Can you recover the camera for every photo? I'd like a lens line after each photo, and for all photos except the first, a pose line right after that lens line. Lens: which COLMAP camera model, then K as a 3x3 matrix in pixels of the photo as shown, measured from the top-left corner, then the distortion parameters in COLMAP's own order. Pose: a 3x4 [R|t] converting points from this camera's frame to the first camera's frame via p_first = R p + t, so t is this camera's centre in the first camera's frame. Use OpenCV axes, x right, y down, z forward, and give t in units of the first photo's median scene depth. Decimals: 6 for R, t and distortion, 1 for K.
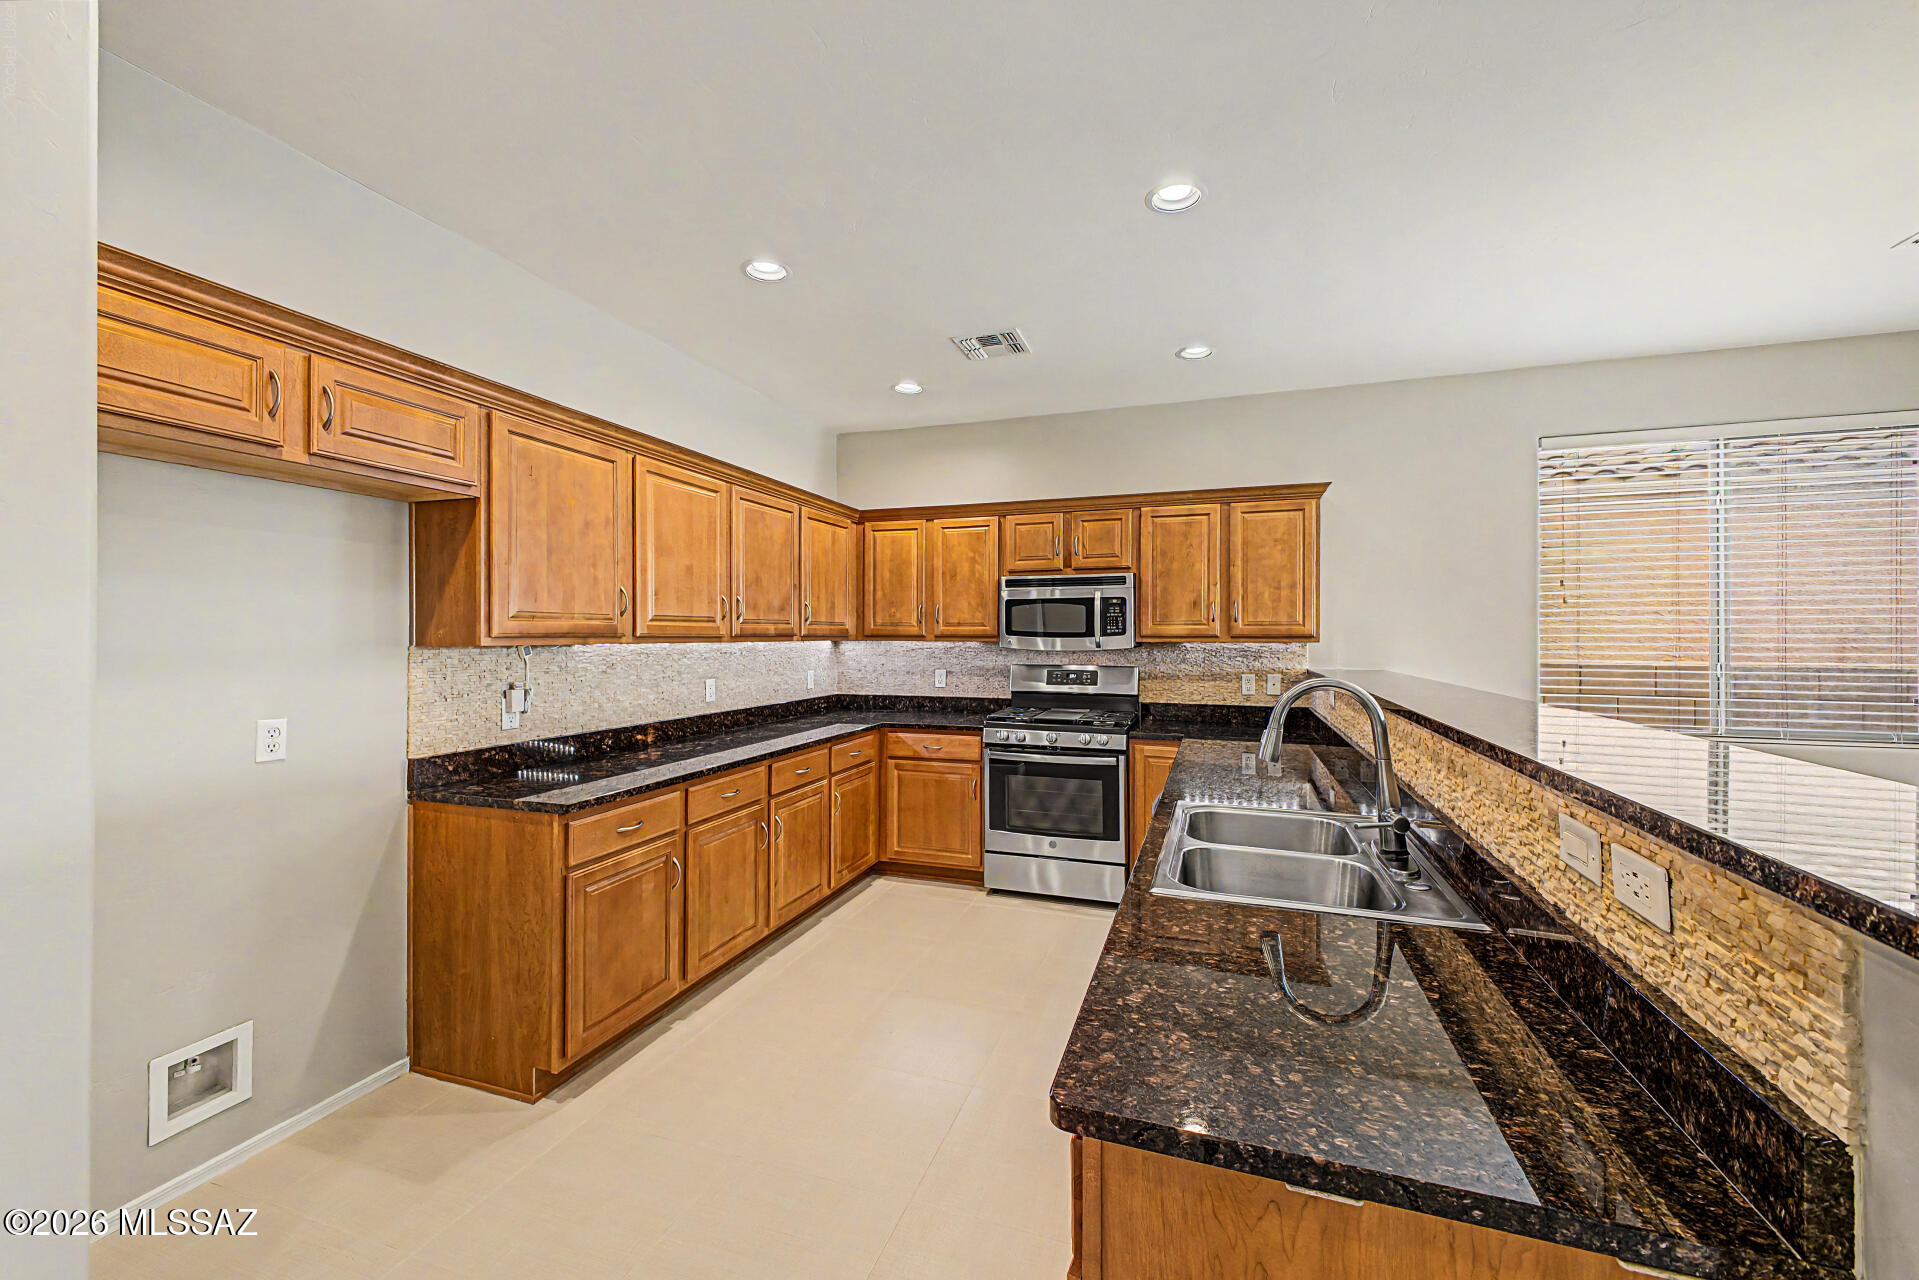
lens RADIAL K [[717.0, 0, 959.0], [0, 717.0, 626.7], [0, 0, 1]] dist [0.020312, -0.000621]
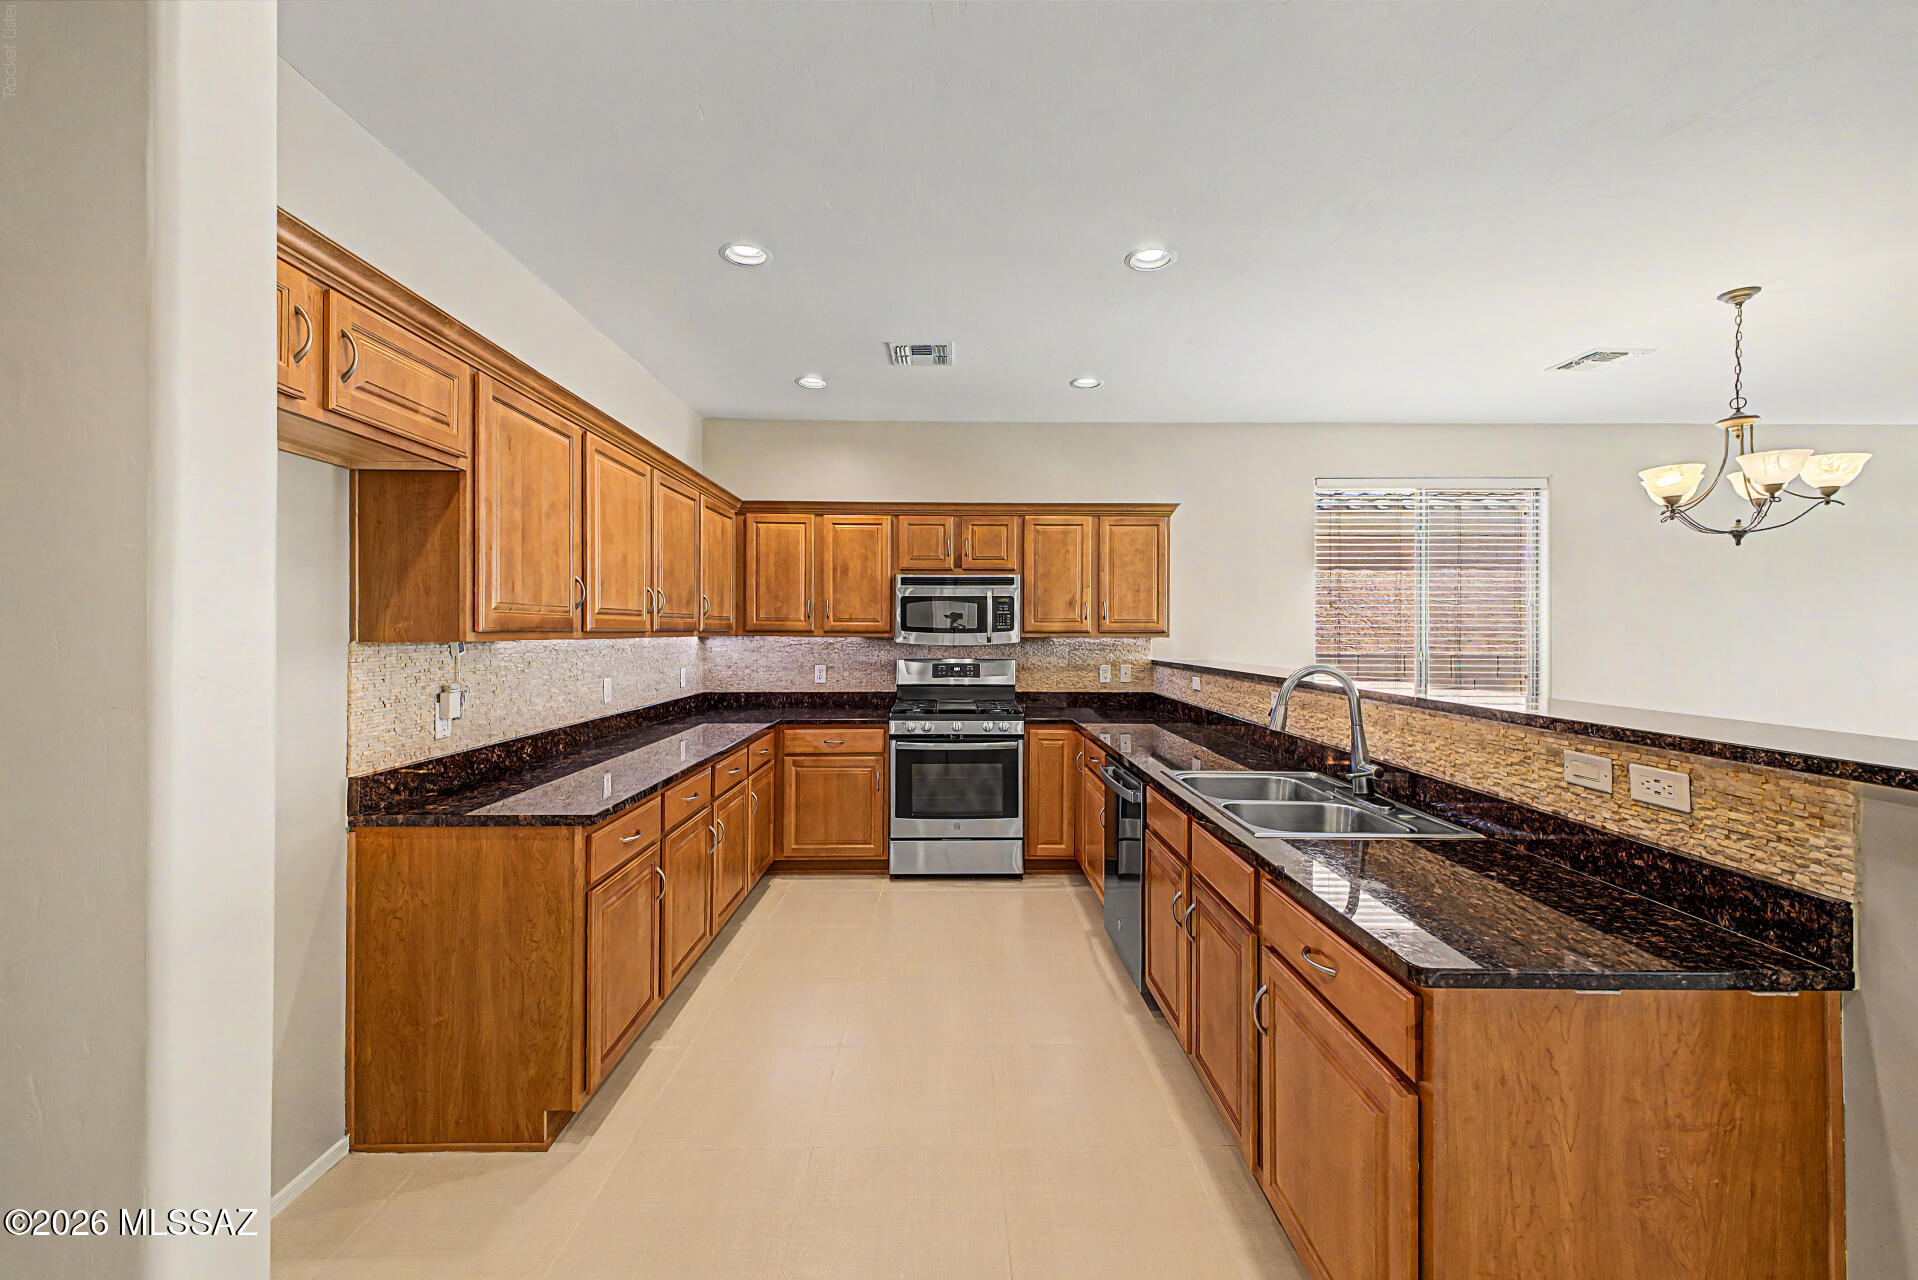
lens RADIAL K [[716.6, 0, 942.7], [0, 716.6, 624.0], [0, 0, 1]] dist [0.020312, -0.000621]
pose [[0.946598, 0.005955, 0.322362, -0.307633], [-0.006723, 0.999977, 0.001270, 0.000536], [-0.322347, -0.003370, 0.946615, -0.005137]]
